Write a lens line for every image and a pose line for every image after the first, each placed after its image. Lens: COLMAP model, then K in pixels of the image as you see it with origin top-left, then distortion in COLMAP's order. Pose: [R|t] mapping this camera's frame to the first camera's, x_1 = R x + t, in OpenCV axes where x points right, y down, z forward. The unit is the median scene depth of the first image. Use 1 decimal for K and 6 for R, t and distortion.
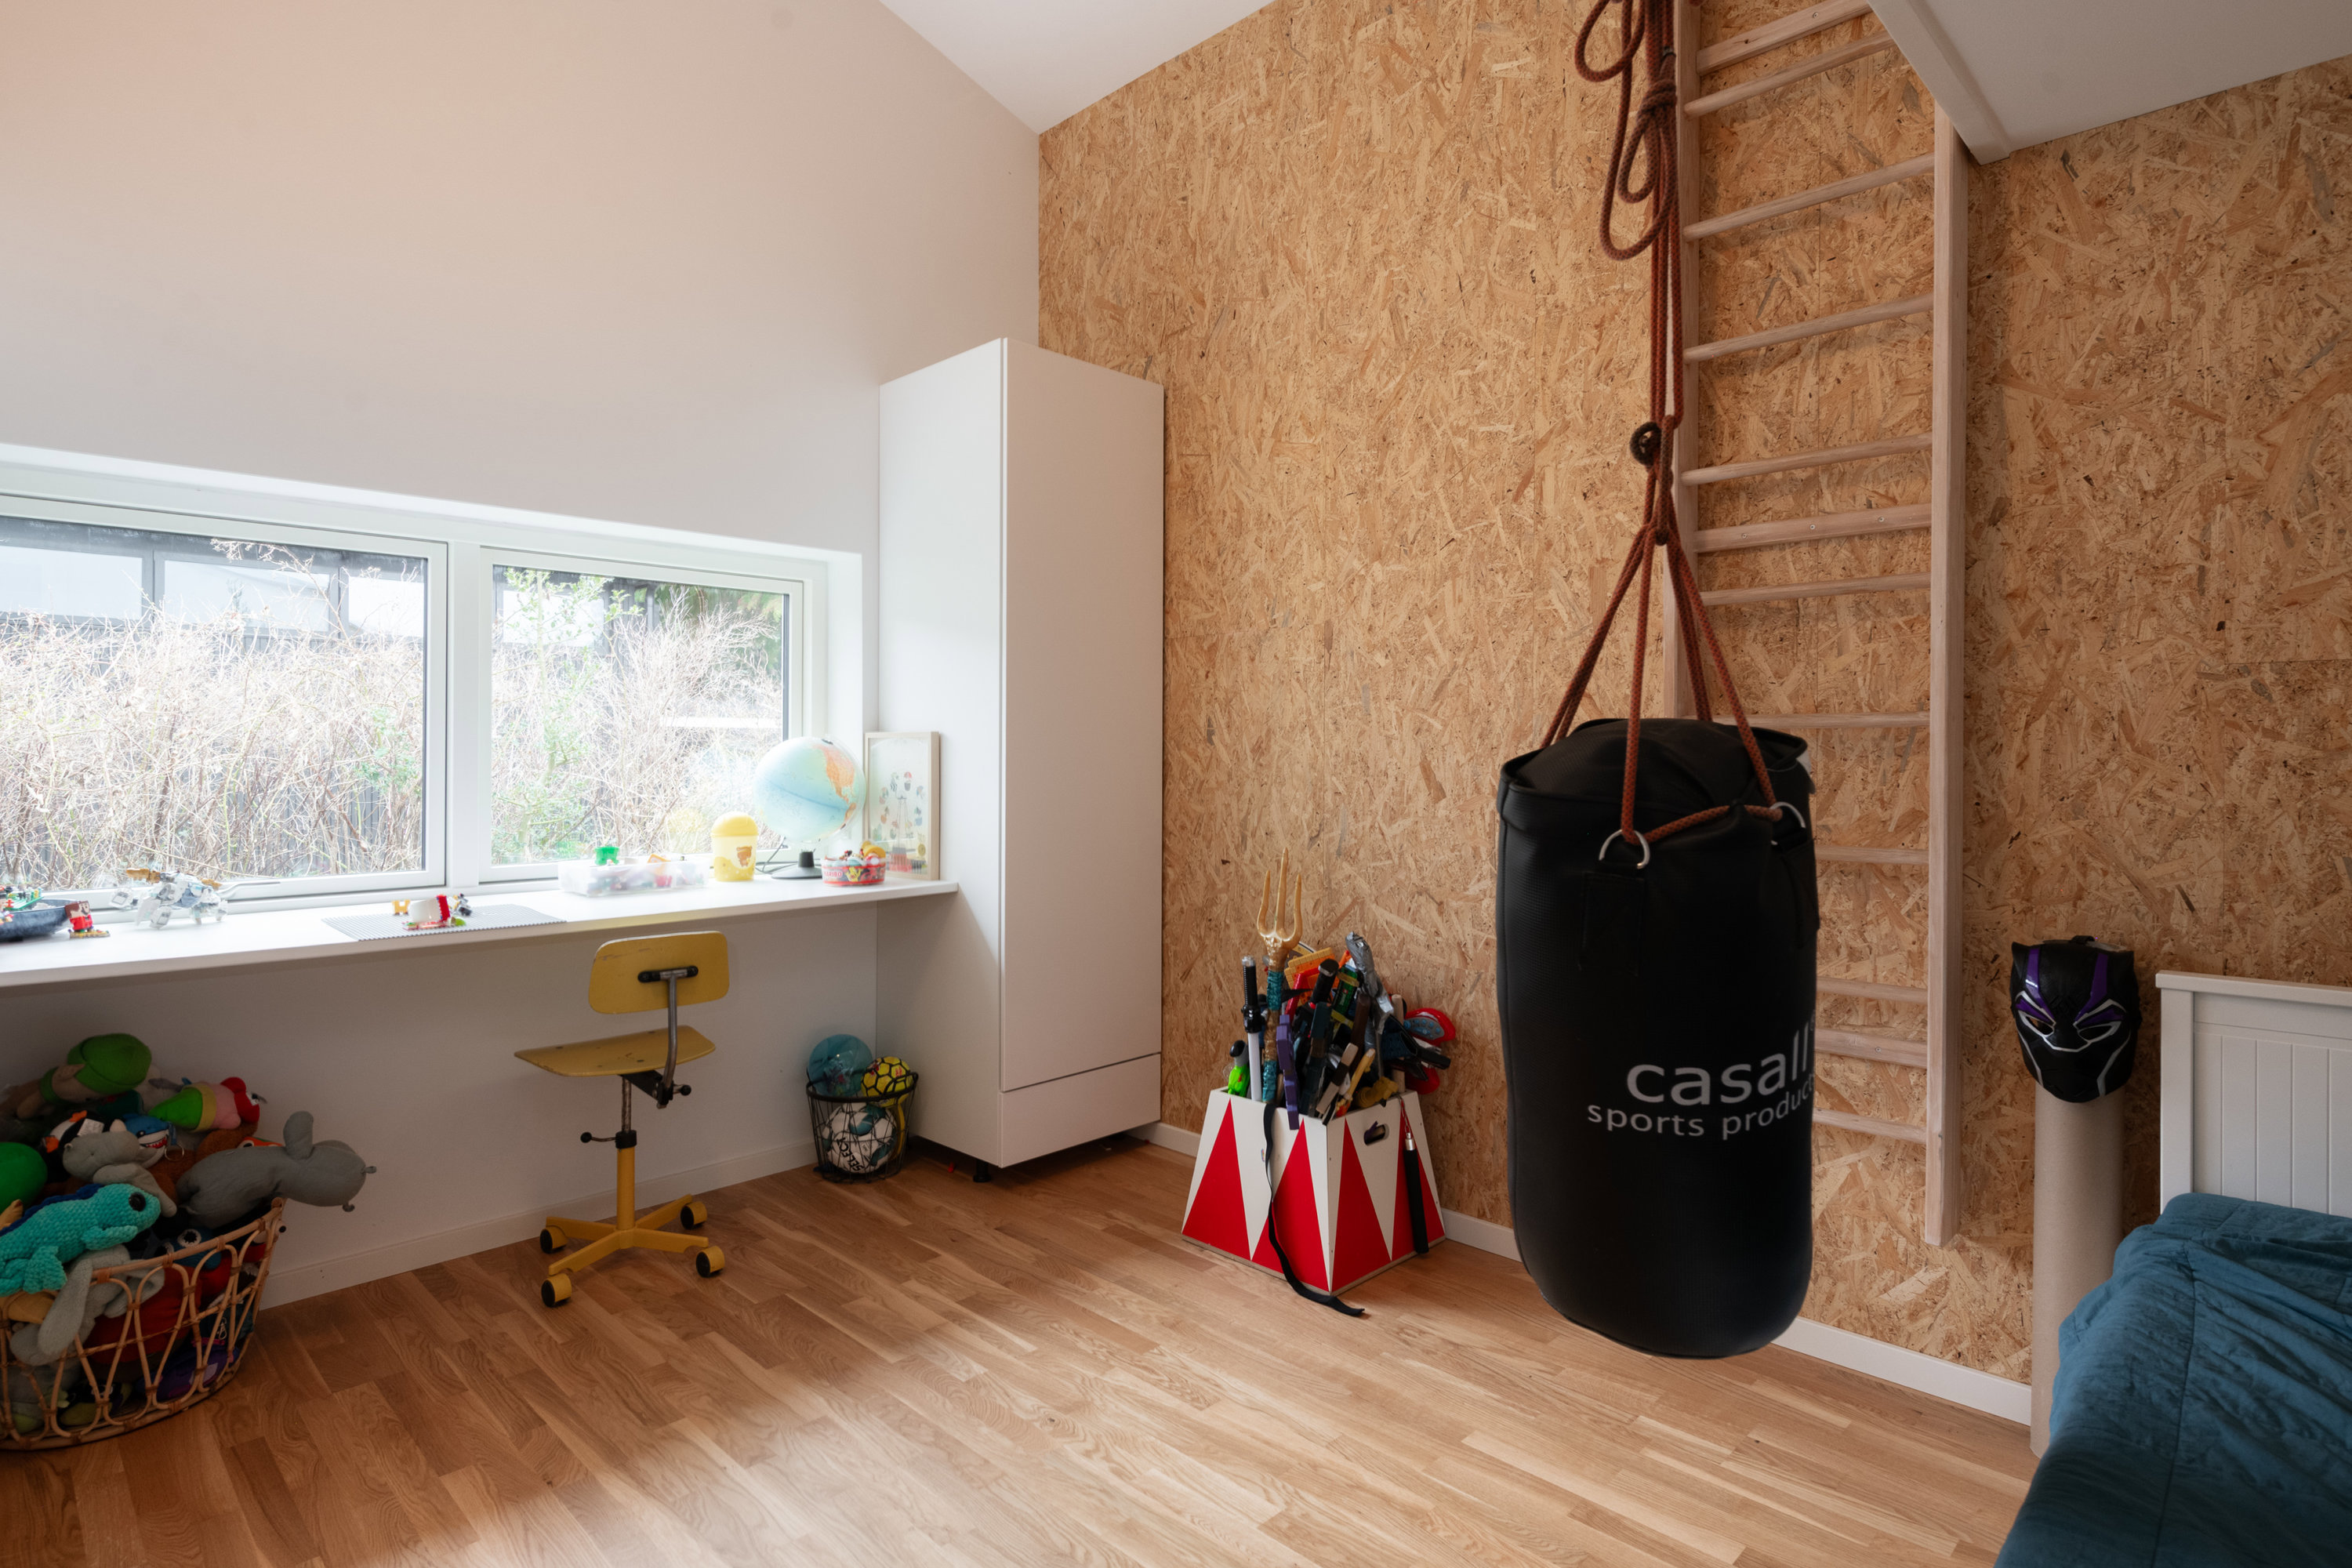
lens RADIAL K [[1201.9, 0, 1181.1], [0, 1201.9, 770.0], [0, 0, 1]] dist [-0.003902, -0.003682]
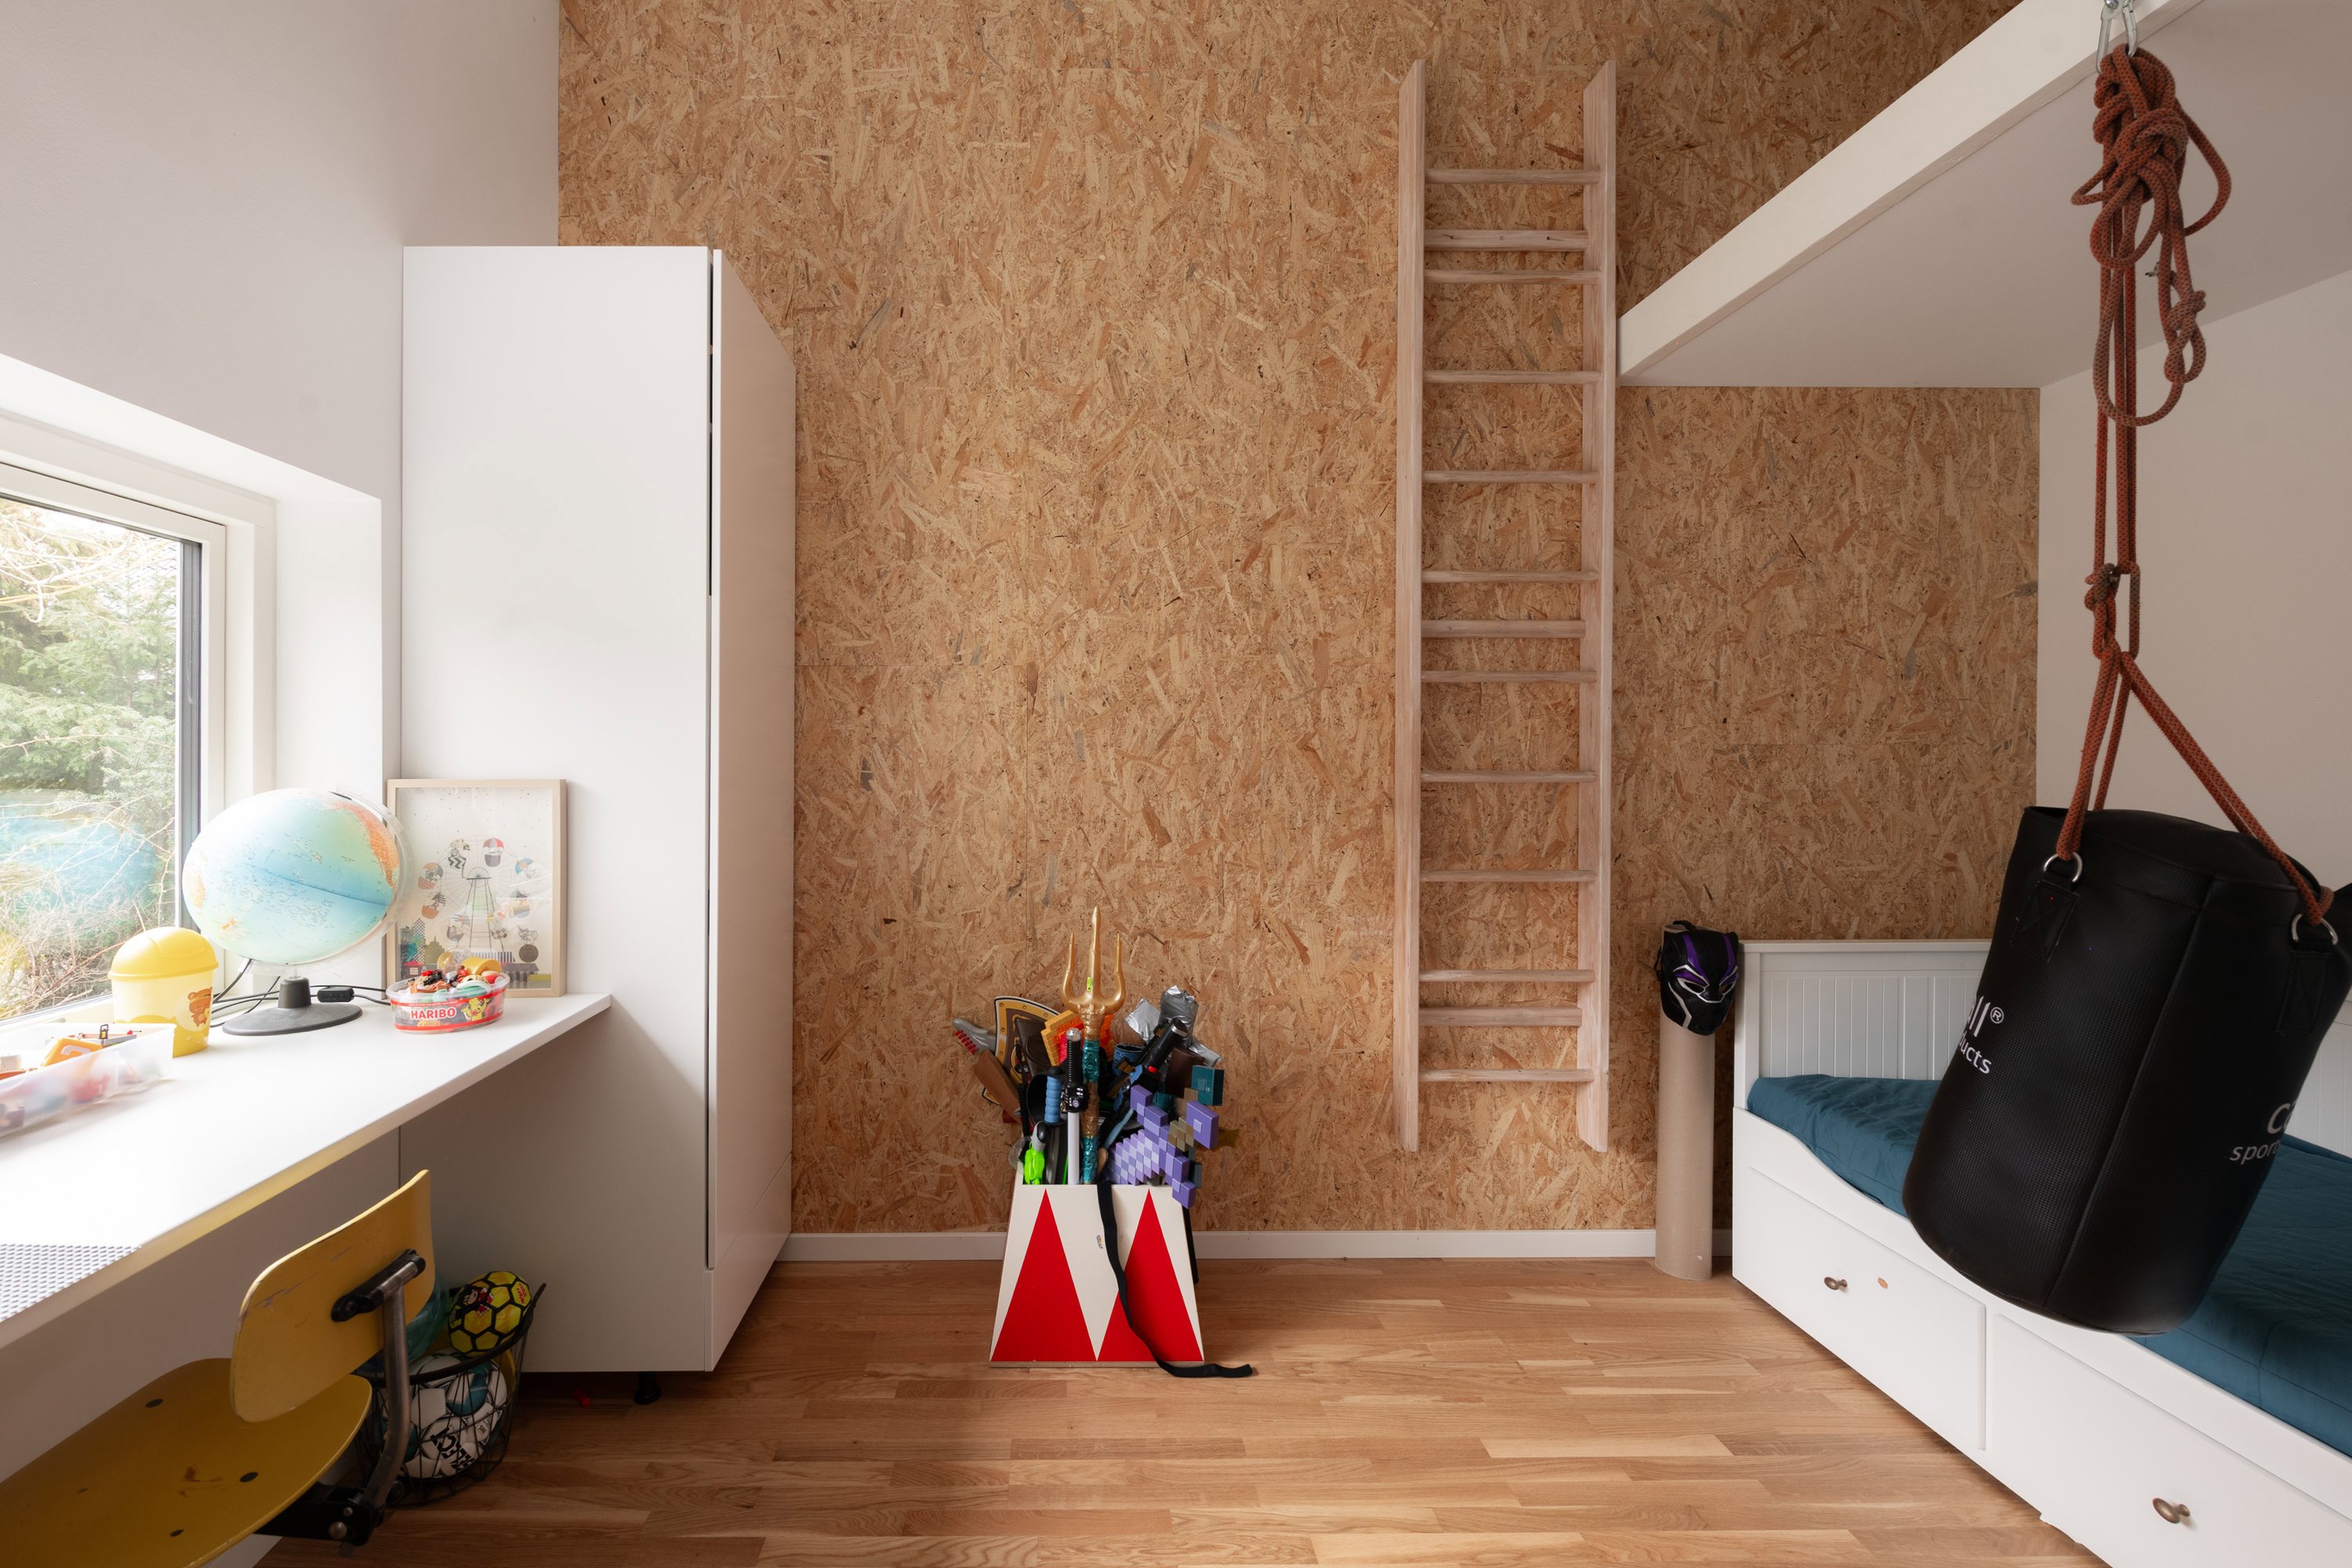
lens RADIAL K [[994.0, 0, 1177.5], [0, 994.0, 783.3], [0, 0, 1]] dist [-0.003453, -0.001658]
pose [[0.708170, -0.009251, 0.705981, -0.411980], [0.008626, 0.999953, 0.004449, -0.033927], [-0.705989, 0.002939, 0.708217, 0.400650]]
